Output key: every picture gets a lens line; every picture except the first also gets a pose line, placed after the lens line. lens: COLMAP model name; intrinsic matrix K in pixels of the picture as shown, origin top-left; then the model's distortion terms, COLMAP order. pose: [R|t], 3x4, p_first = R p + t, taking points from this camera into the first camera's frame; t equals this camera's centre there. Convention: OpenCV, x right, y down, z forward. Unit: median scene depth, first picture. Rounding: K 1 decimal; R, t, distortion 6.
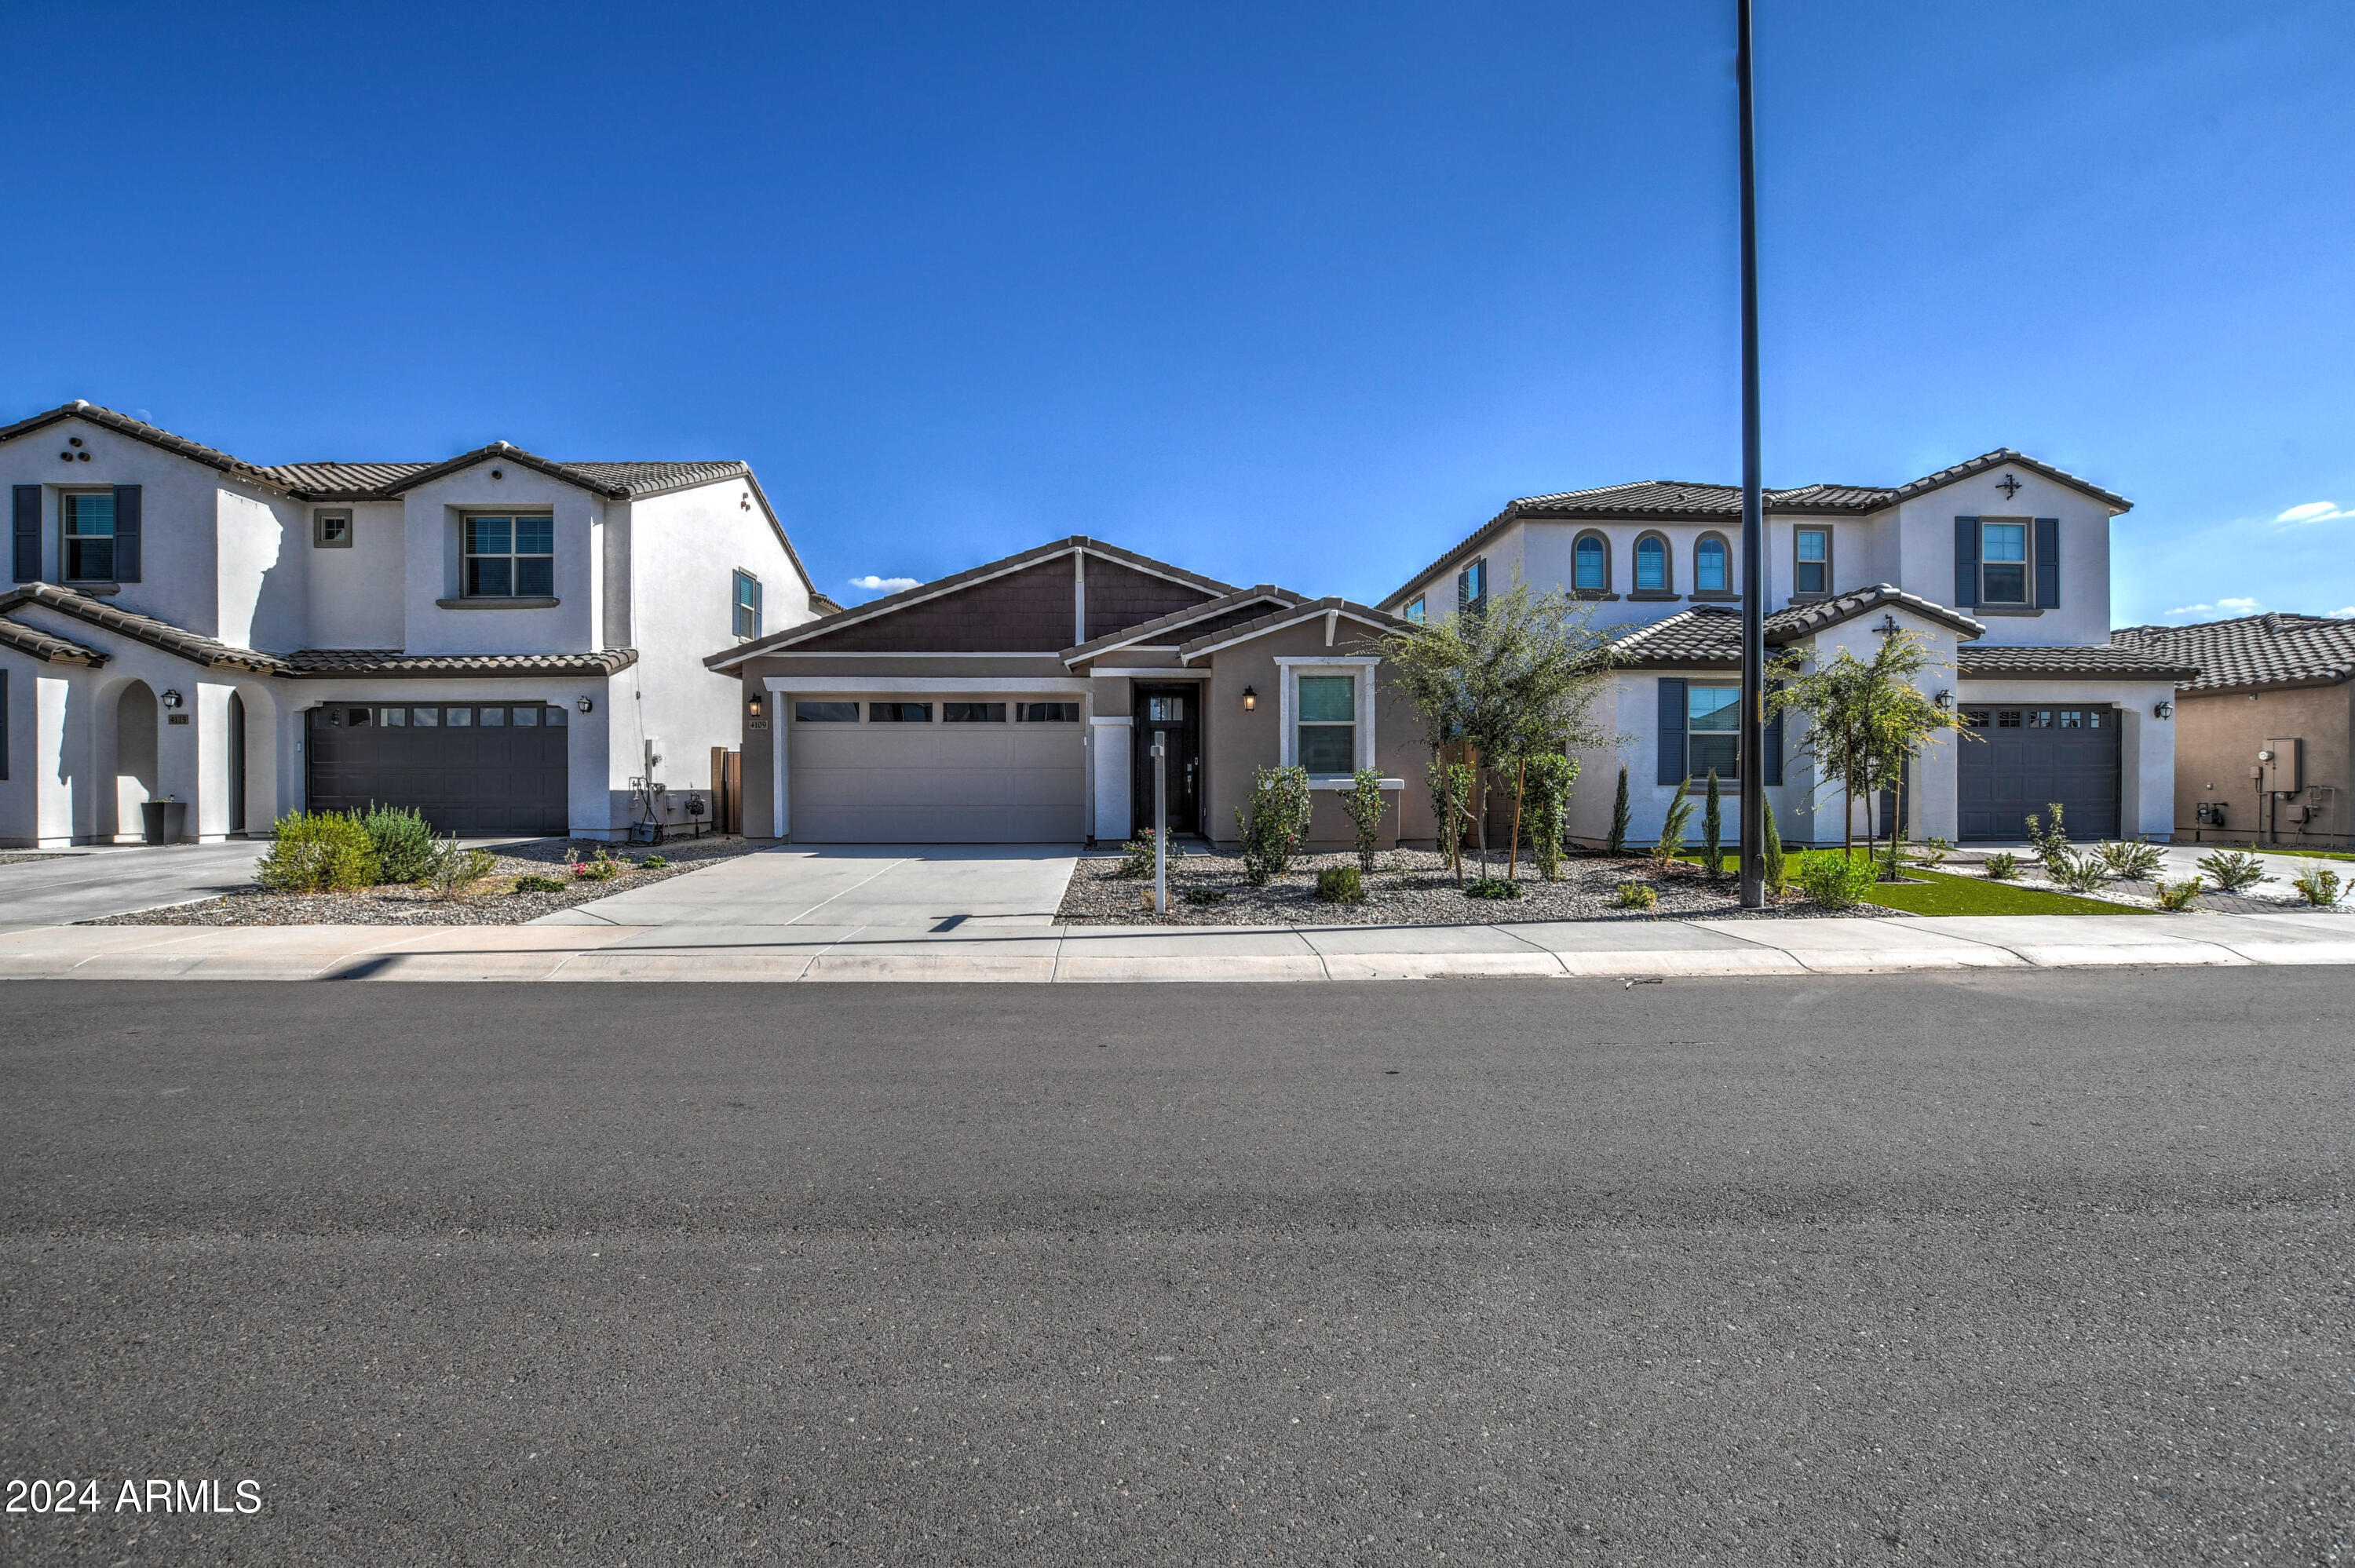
lens RADIAL K [[1014.7, 0, 1177.5], [0, 1014.7, 784.0], [0, 0, 1]] dist [-0.021346, 0.000329]
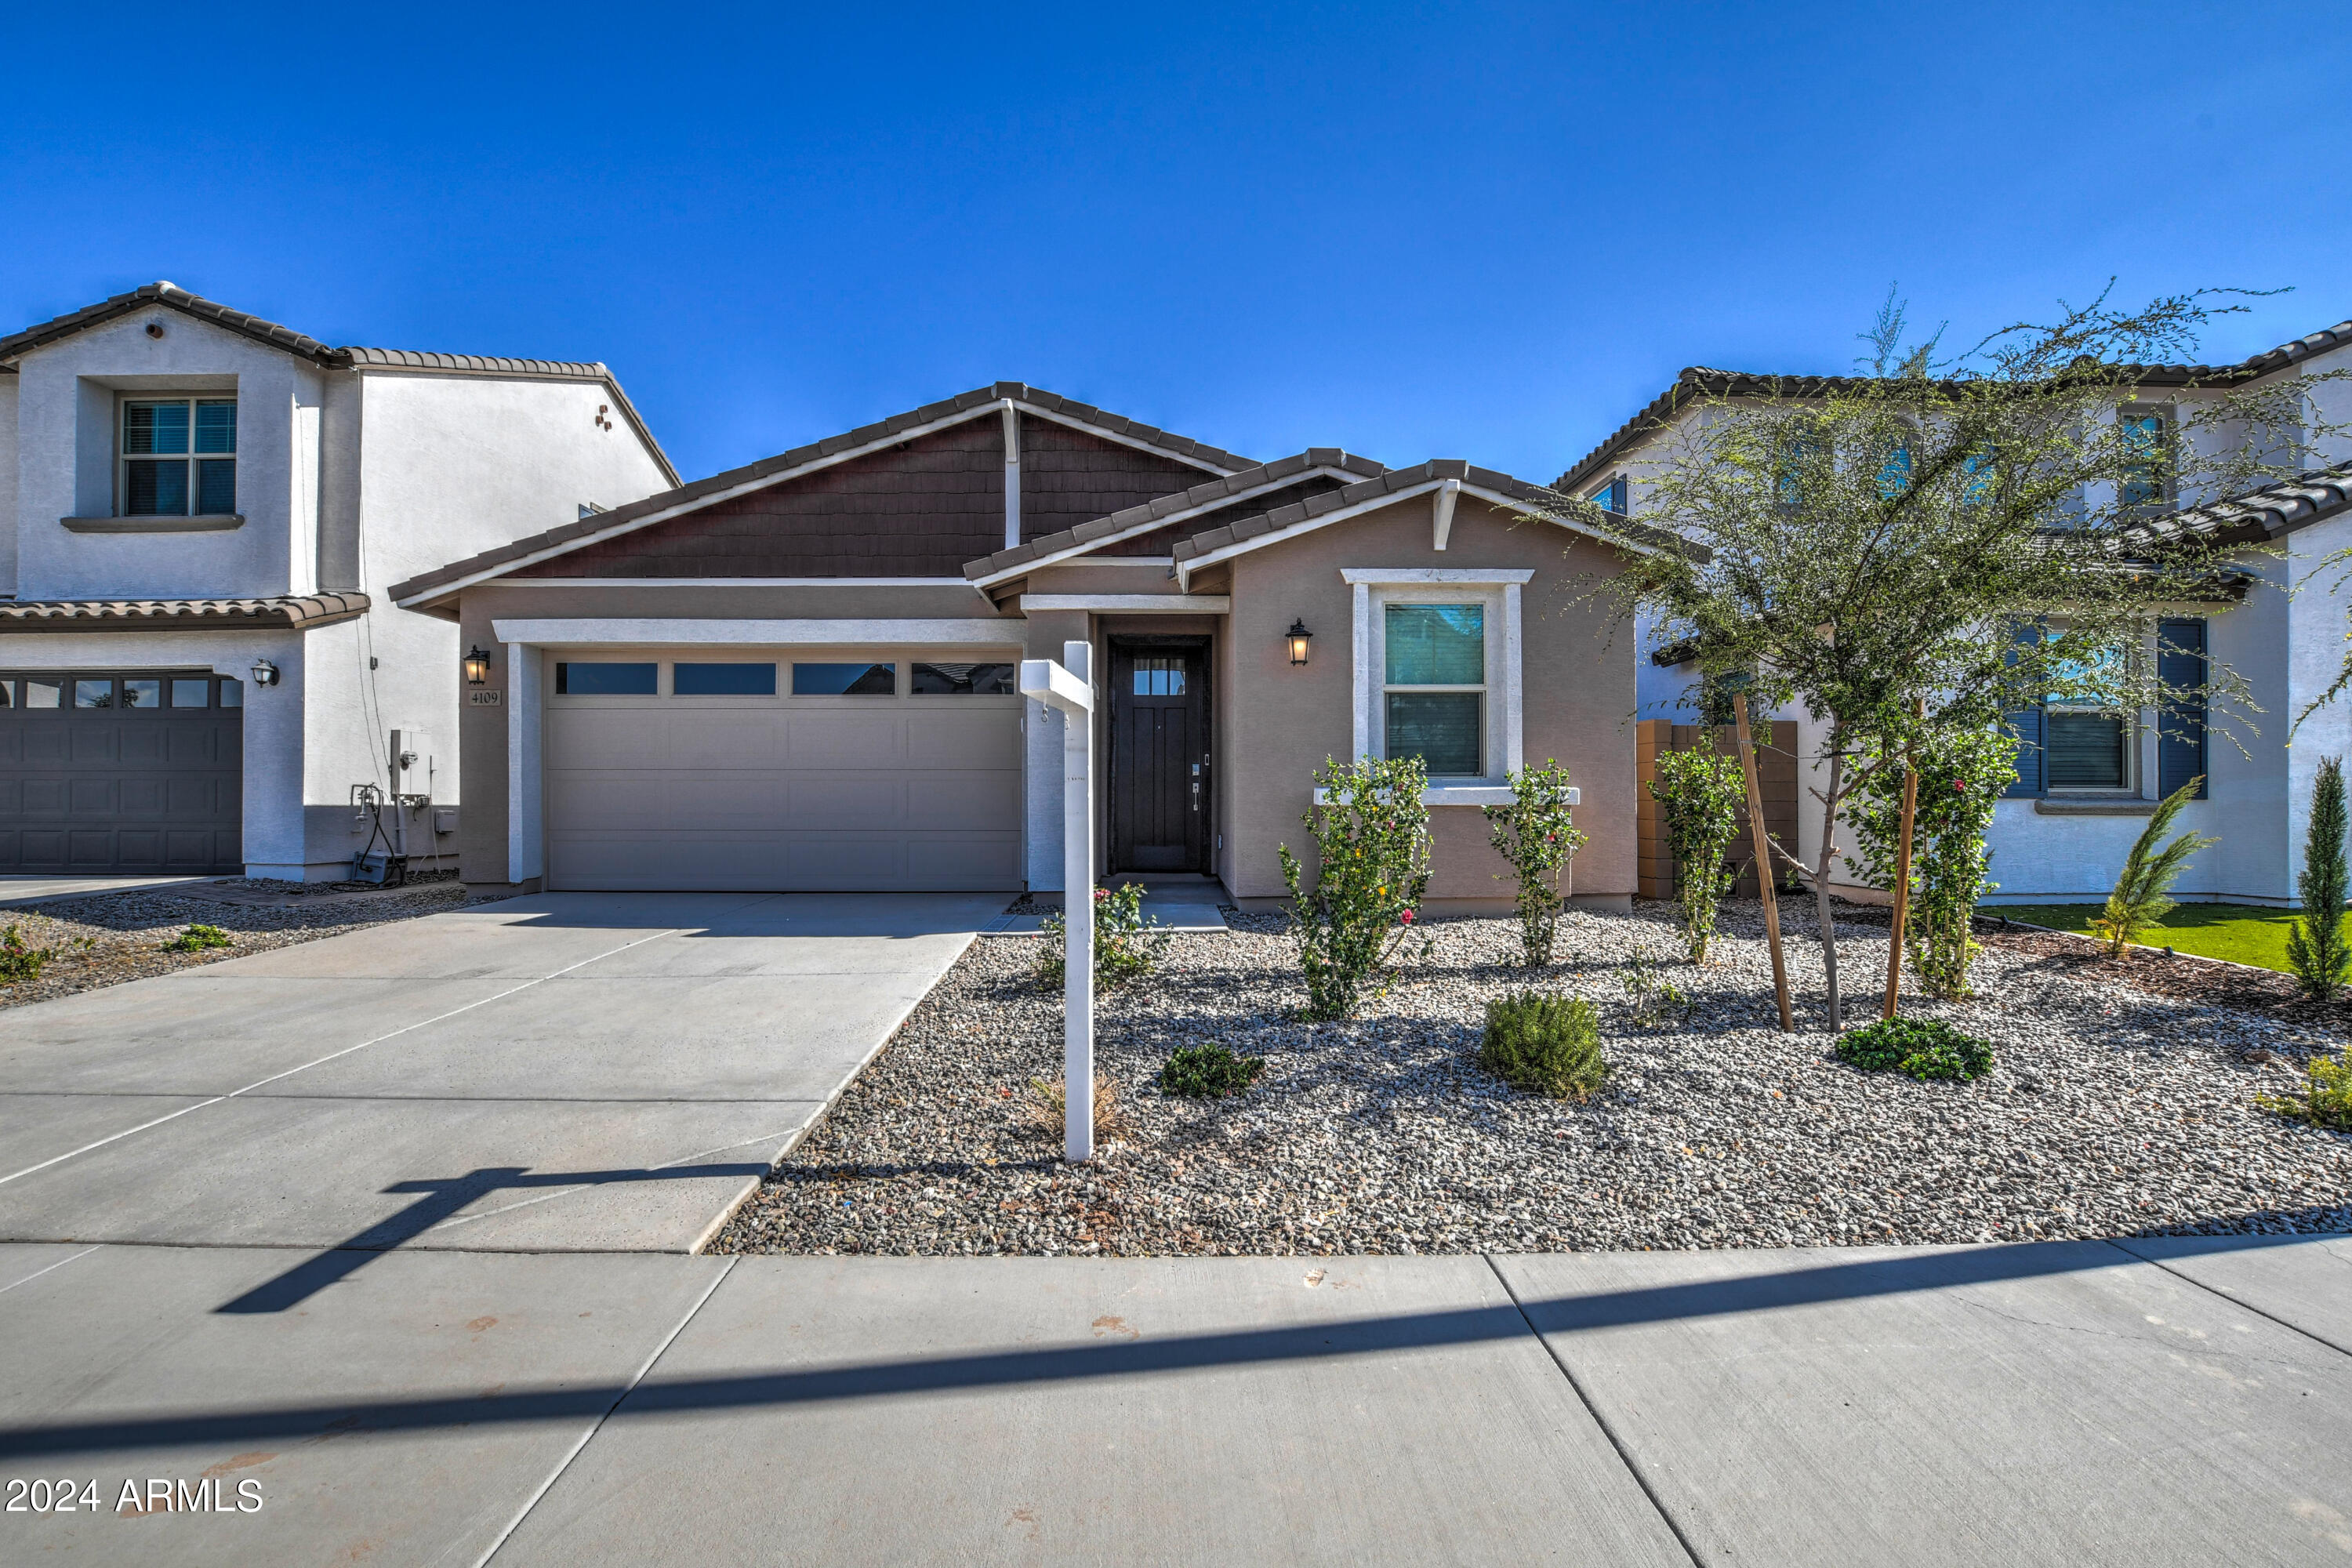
lens RADIAL K [[1004.0, 0, 1162.2], [0, 1004.0, 792.8], [0, 0, 1]] dist [-0.029575, 0.003603]
pose [[0.999419, 0.001060, -0.034059, 0.013741], [-0.001254, 0.999983, -0.005677, 0.001657], [0.034053, 0.005716, 0.999404, 0.408141]]
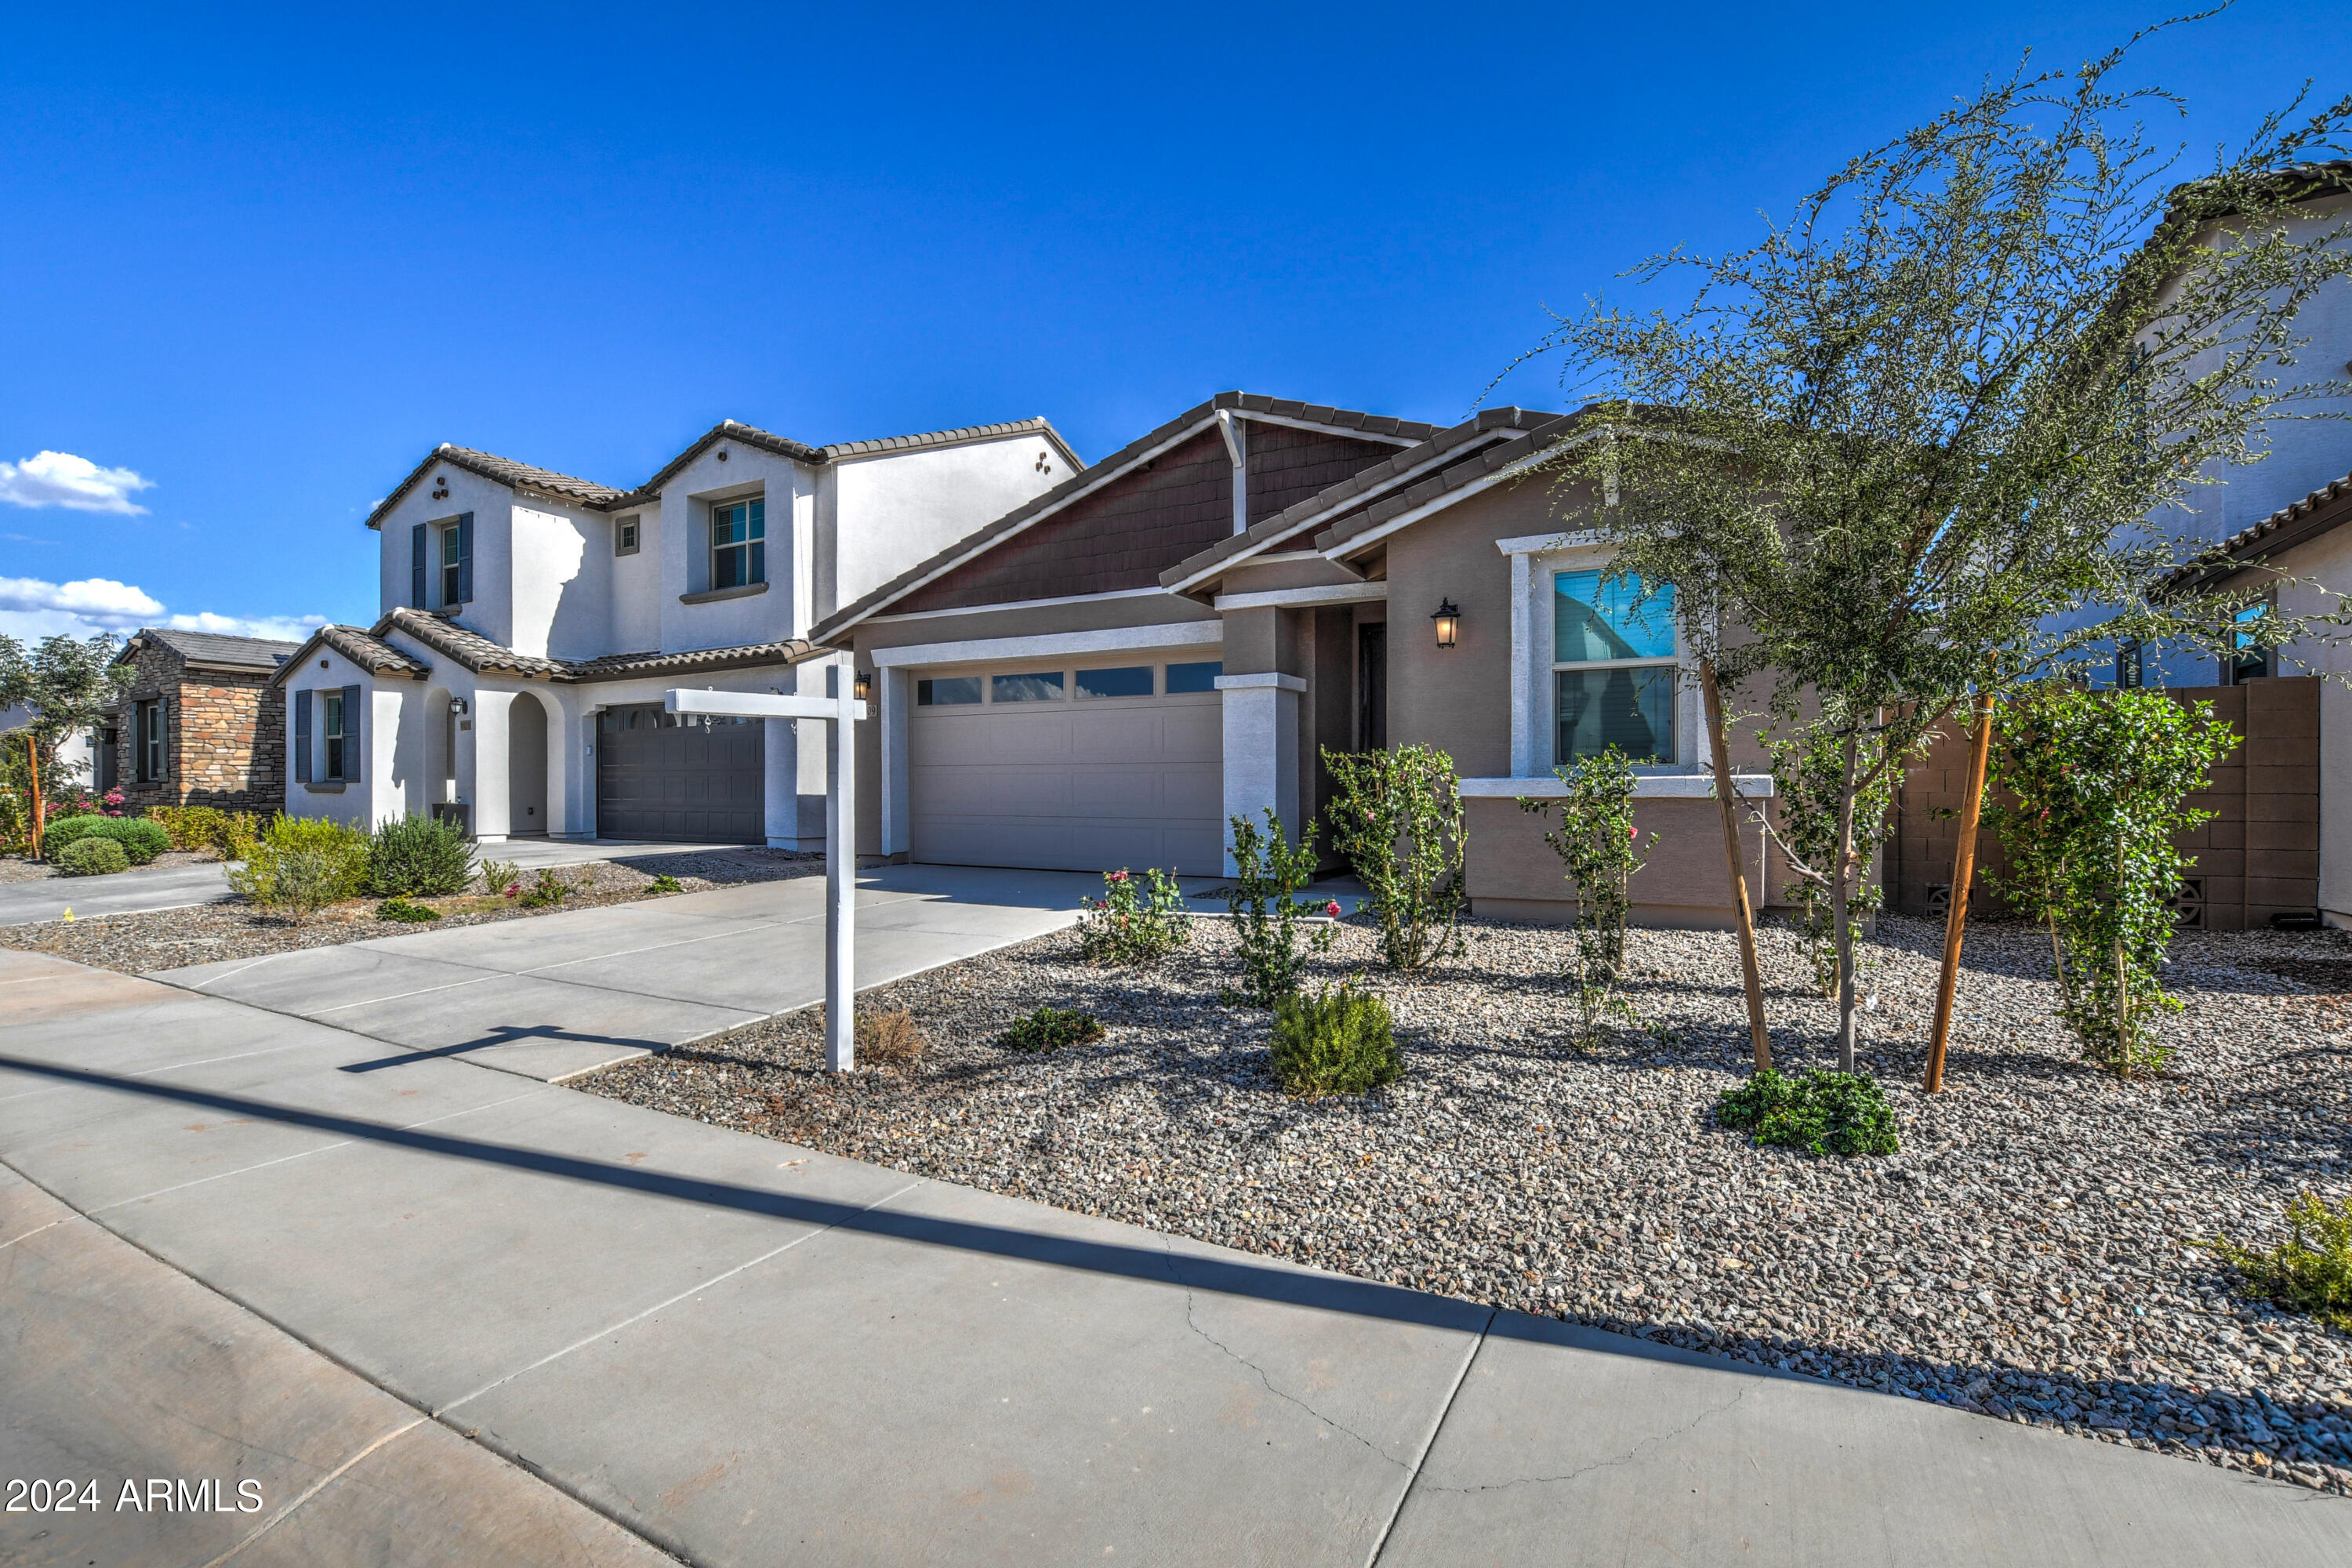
lens RADIAL K [[1044.6, 0, 1205.7], [0, 1044.6, 794.3], [0, 0, 1]] dist [-0.029740, 0.000530]
pose [[0.858436, 0.003803, -0.512906, 0.221016], [-0.000972, 0.999983, 0.005787, 0.001205], [0.512920, -0.004469, 0.858425, 0.430890]]
